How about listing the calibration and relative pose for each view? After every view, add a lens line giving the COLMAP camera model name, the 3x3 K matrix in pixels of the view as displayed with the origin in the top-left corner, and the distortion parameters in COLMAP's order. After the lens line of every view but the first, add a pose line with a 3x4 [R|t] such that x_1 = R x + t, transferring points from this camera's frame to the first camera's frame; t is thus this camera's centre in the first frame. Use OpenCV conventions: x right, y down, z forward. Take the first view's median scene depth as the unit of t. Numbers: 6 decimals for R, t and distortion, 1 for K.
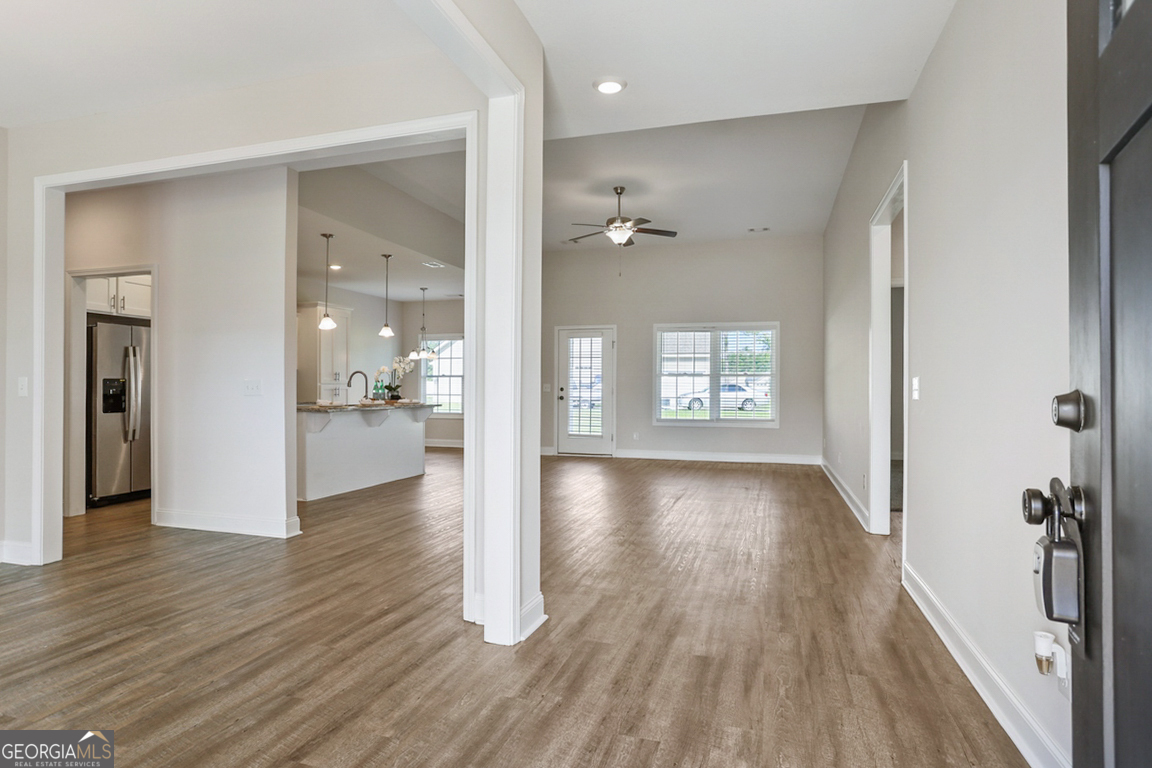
lens RADIAL K [[658.6, 0, 573.3], [0, 658.6, 384.1], [0, 0, 1]] dist [0.000106, 0.000437]
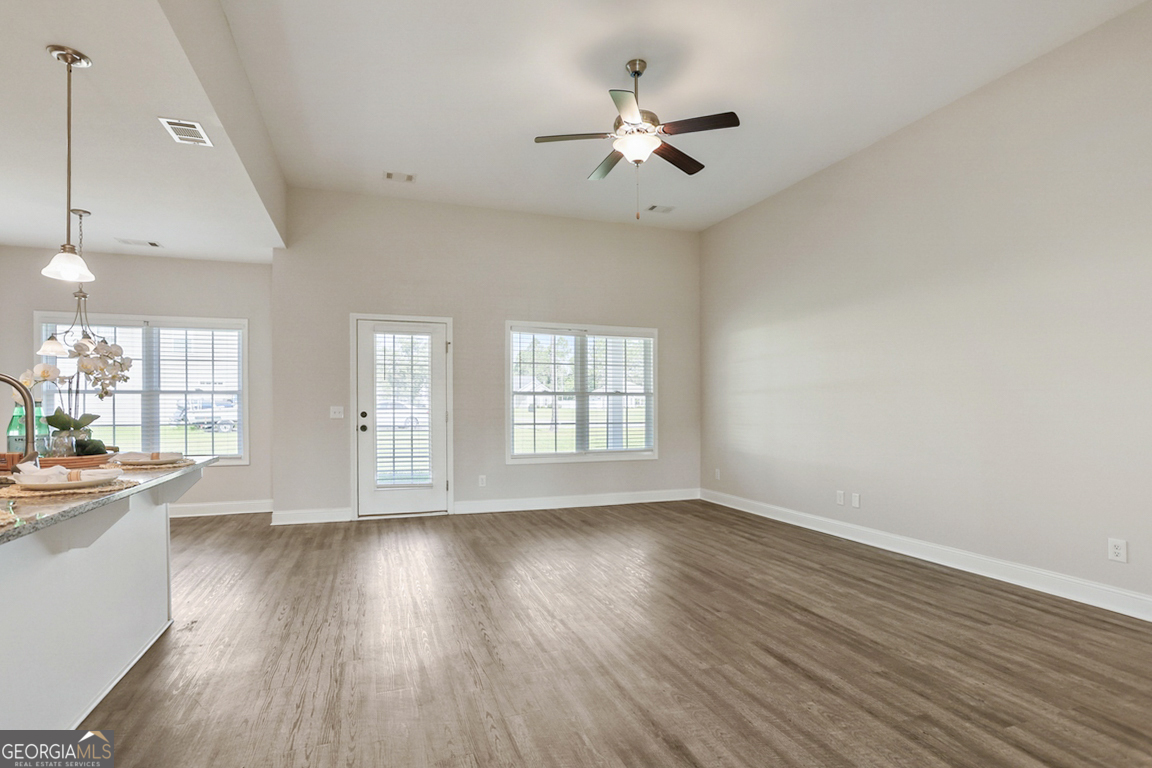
lens RADIAL K [[587.9, 0, 578.1], [0, 587.9, 394.8], [0, 0, 1]] dist [-0.040833, 0.017183]
pose [[0.807378, 0.006379, 0.590000, -0.213216], [-0.001784, 0.999963, -0.008371, -0.007050], [-0.590031, 0.005706, 0.807360, 0.508444]]
